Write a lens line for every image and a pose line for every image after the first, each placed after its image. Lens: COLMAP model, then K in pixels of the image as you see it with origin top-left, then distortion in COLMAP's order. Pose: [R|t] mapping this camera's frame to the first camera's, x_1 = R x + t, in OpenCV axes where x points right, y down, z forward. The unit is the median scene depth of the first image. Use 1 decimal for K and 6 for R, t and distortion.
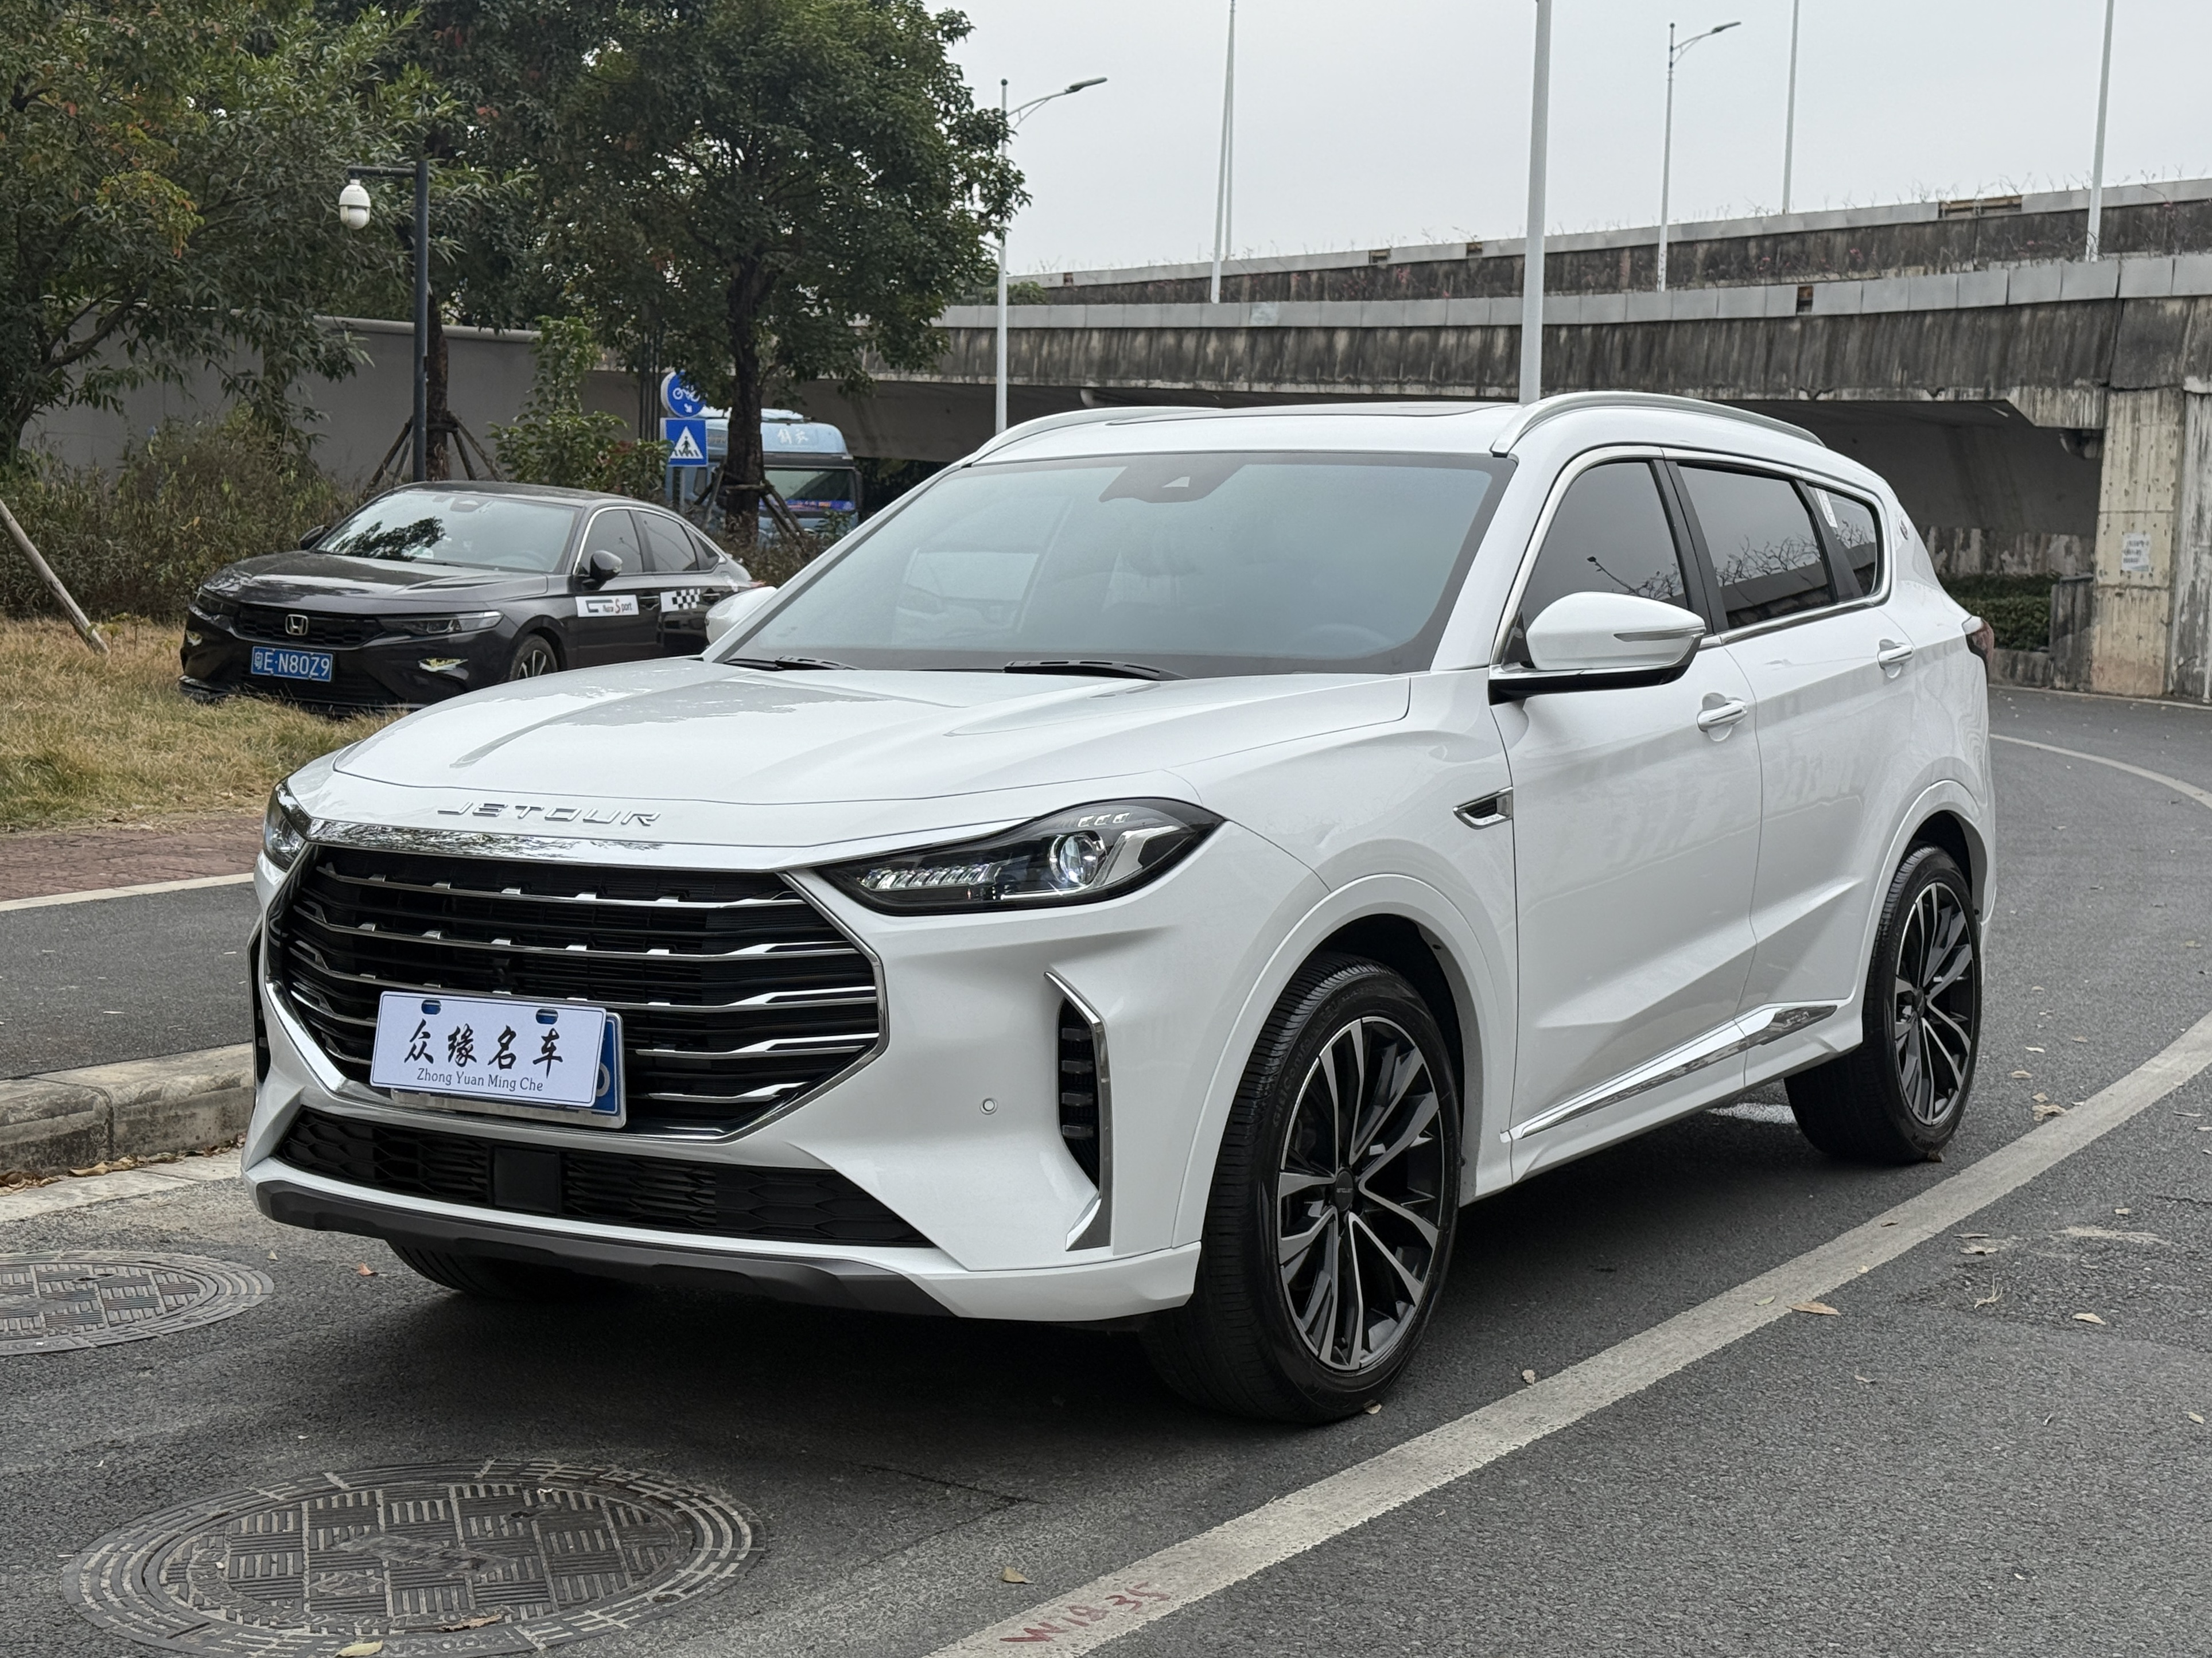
lens RADIAL K [[3180.0, 0, 1153.9], [0, 3180.0, 824.2], [0, 0, 1]] dist [0.197663, -0.363267]
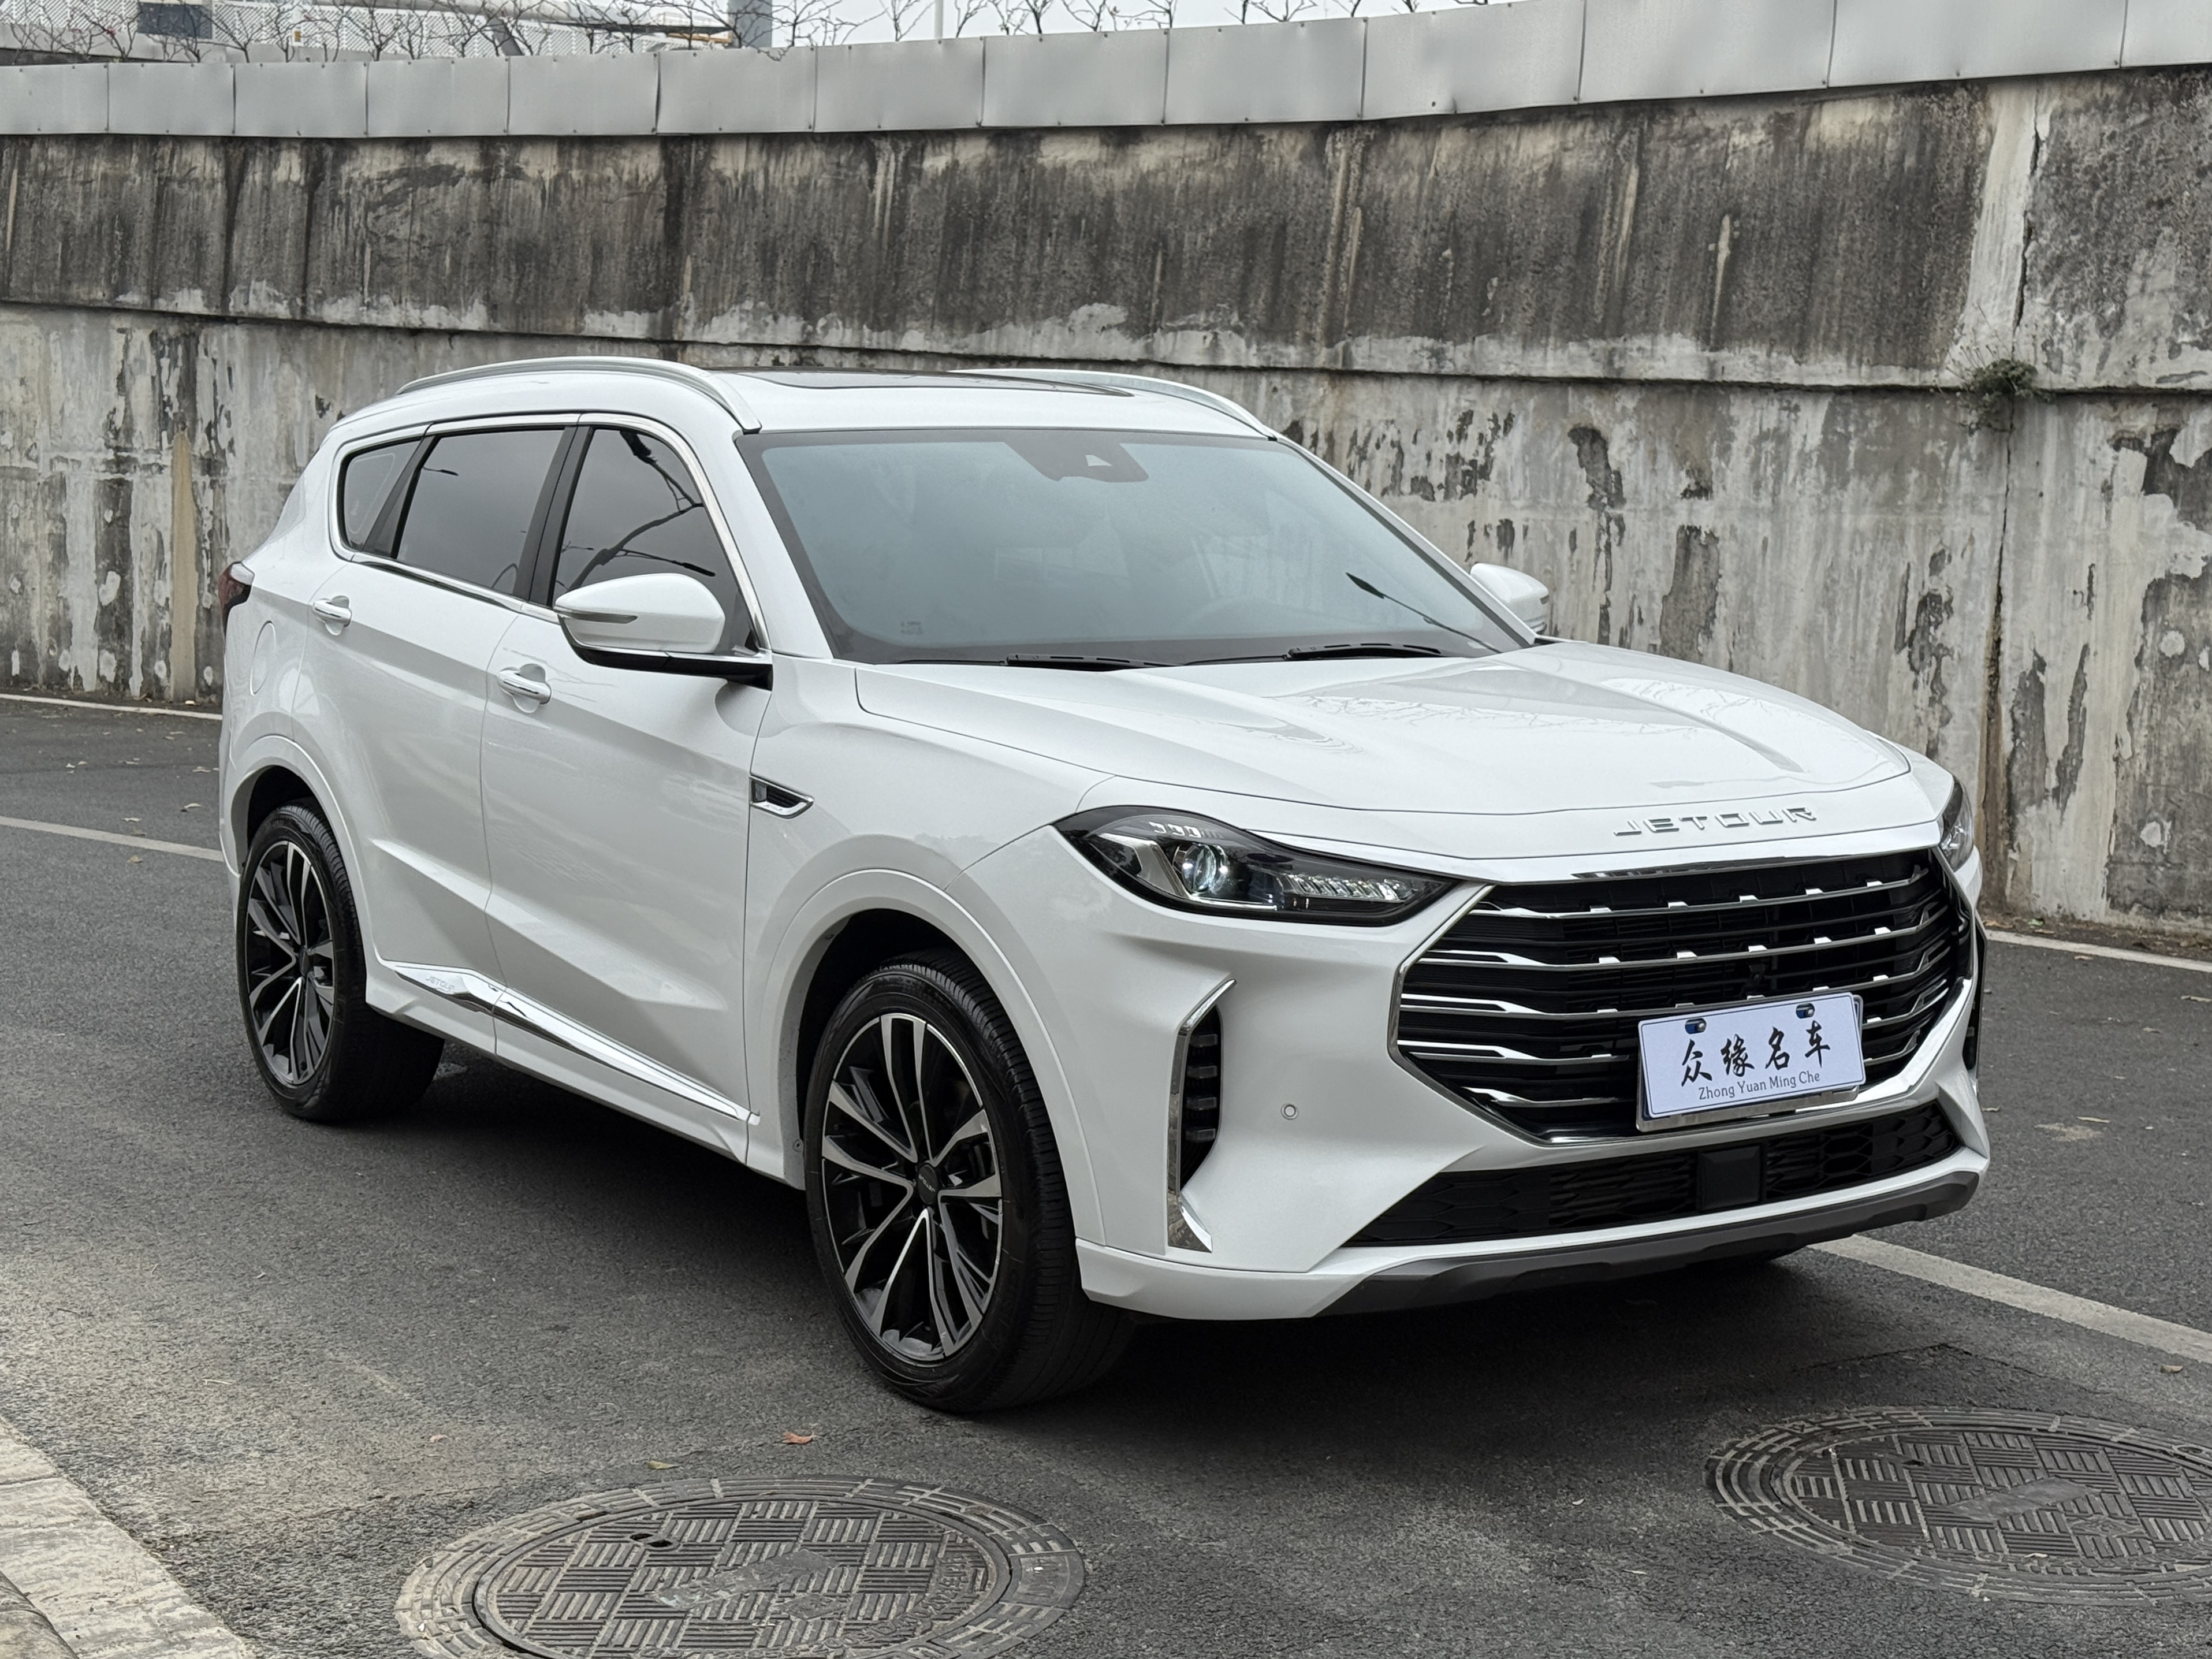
lens RADIAL K [[3180.6, 0, 1153.9], [0, 3180.6, 824.7], [0, 0, 1]] dist [0.197663, -0.363267]
pose [[0.389764, -0.105332, 0.914871, -0.165662], [0.064395, 0.994123, 0.087022, -0.014244], [-0.918661, 0.024995, 0.394256, 0.105589]]
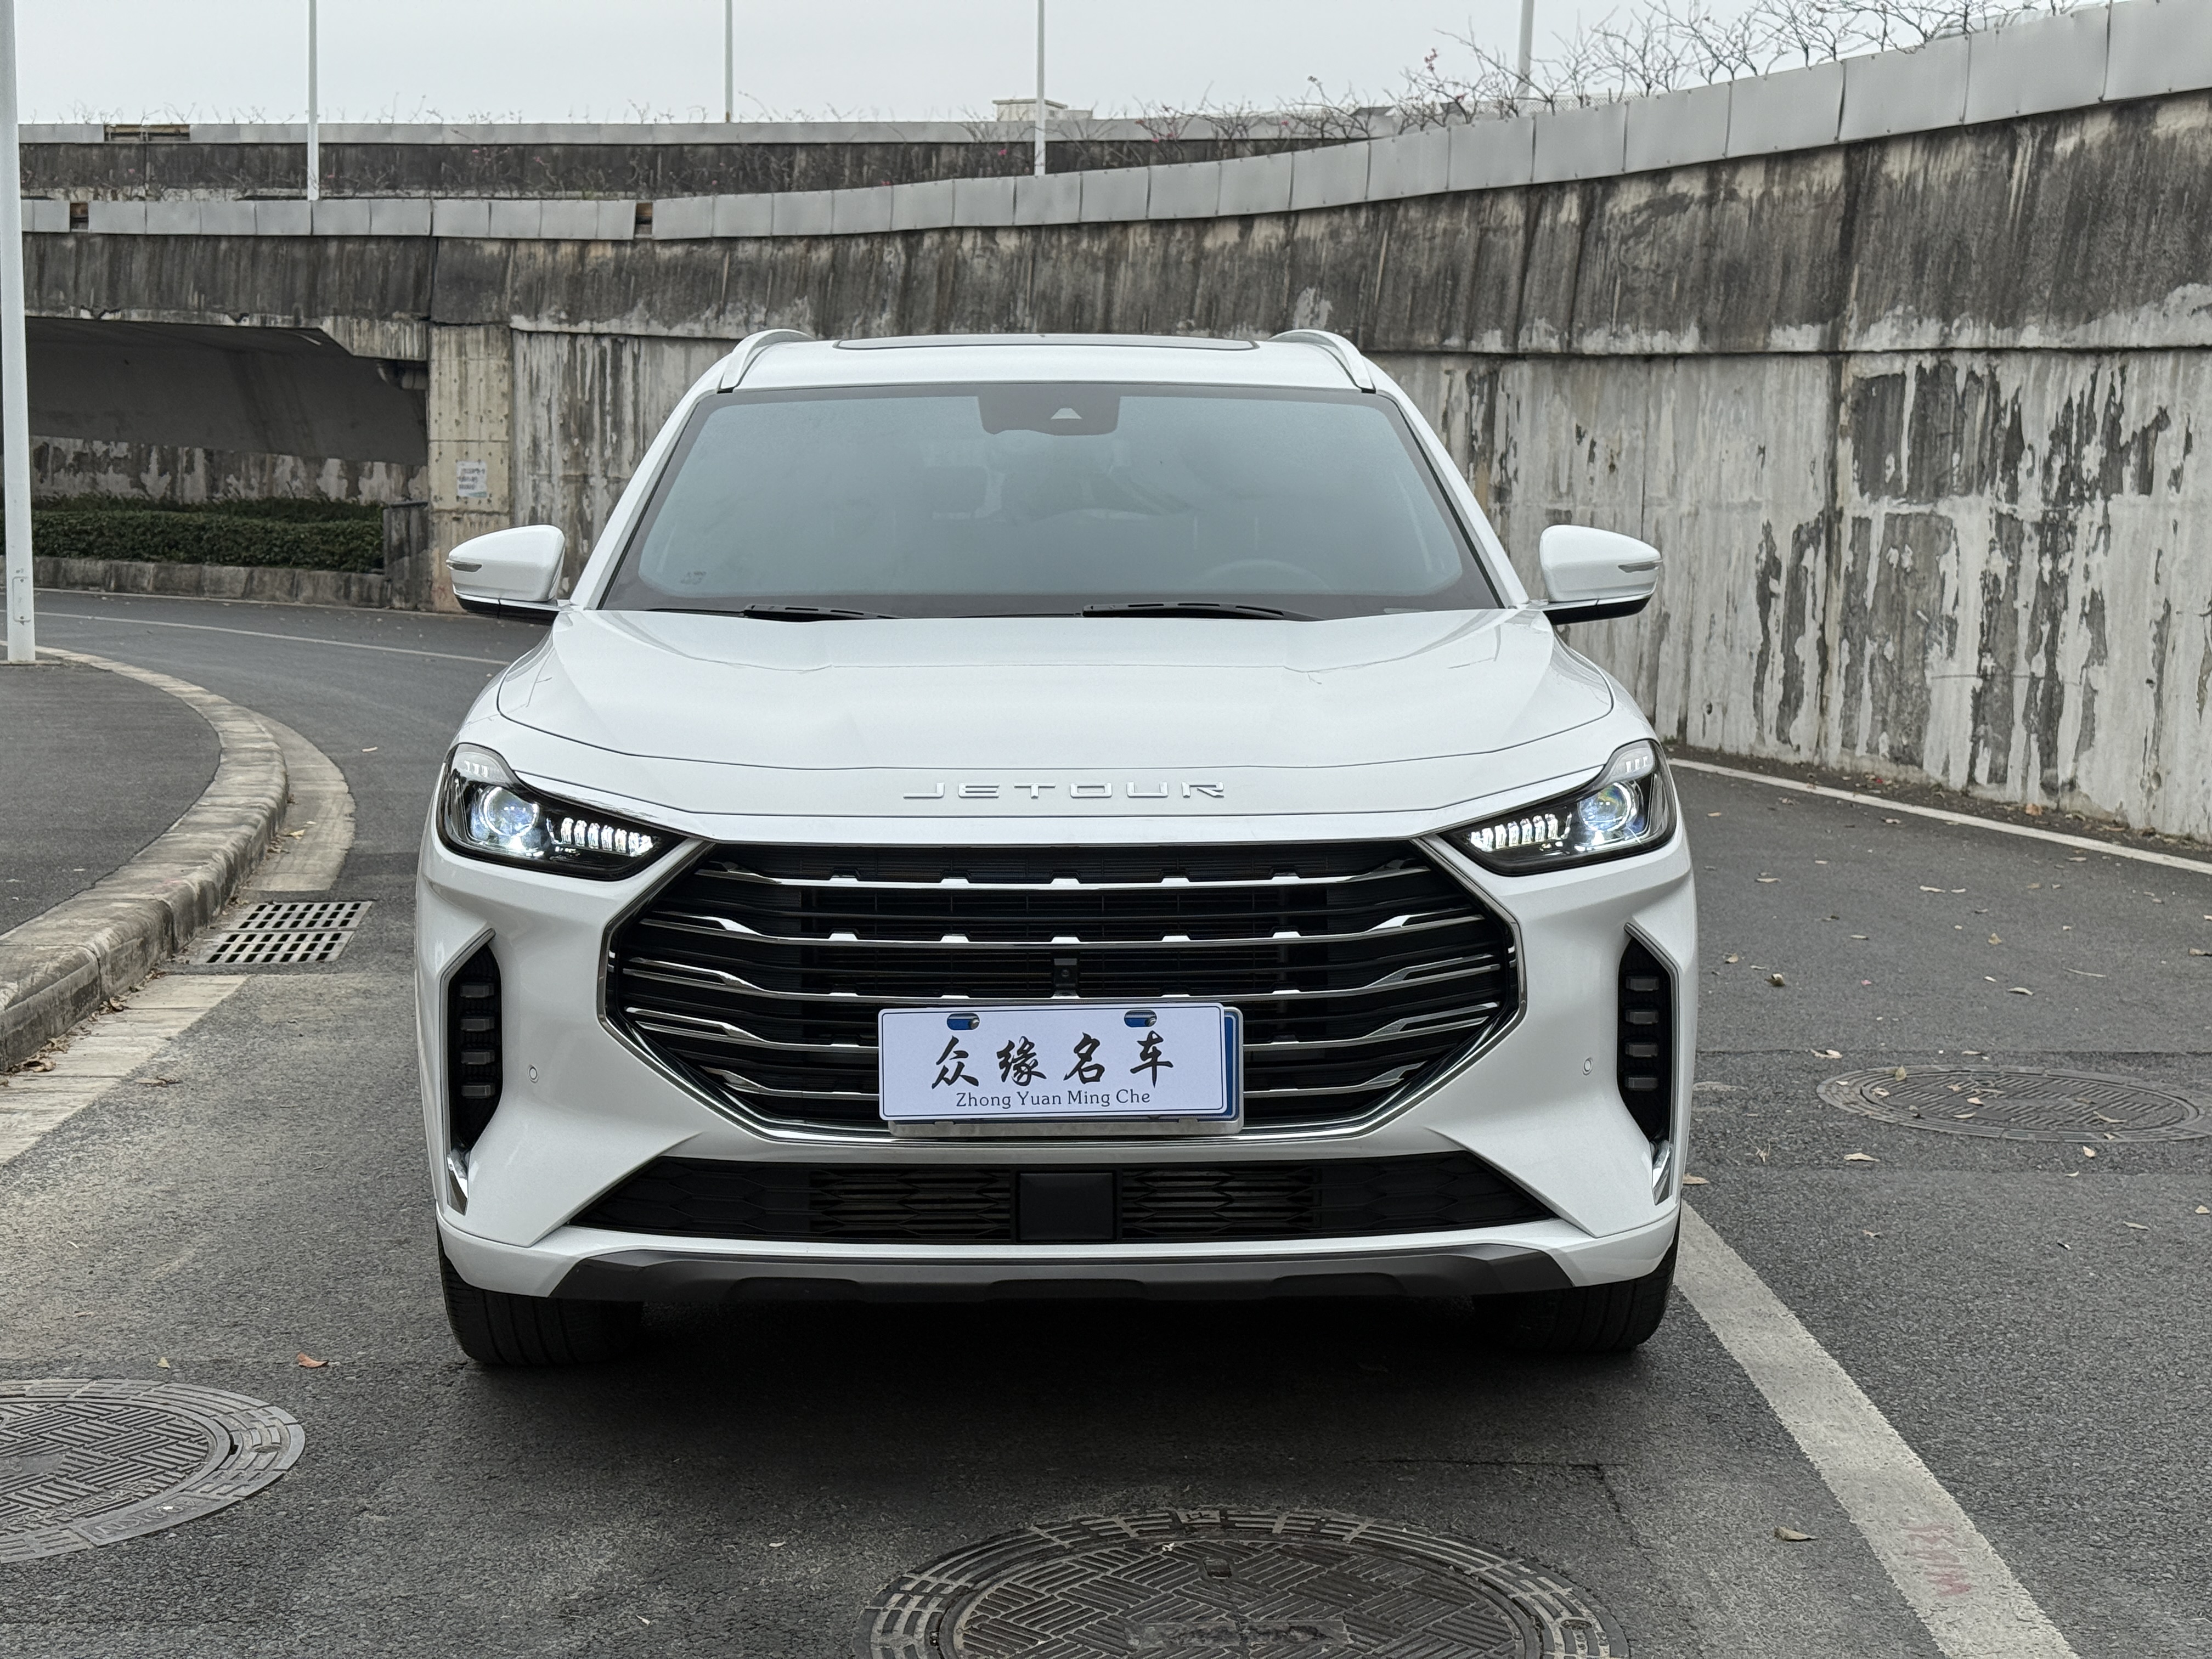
lens RADIAL K [[3030.7, 0, 1123.8], [0, 3030.7, 836.6], [0, 0, 1]] dist [0.219050, -0.497780]
pose [[0.828219, -0.065434, 0.556571, -0.088984], [0.047210, 0.997776, 0.047054, -0.004064], [-0.558412, -0.012696, 0.829466, 0.041331]]
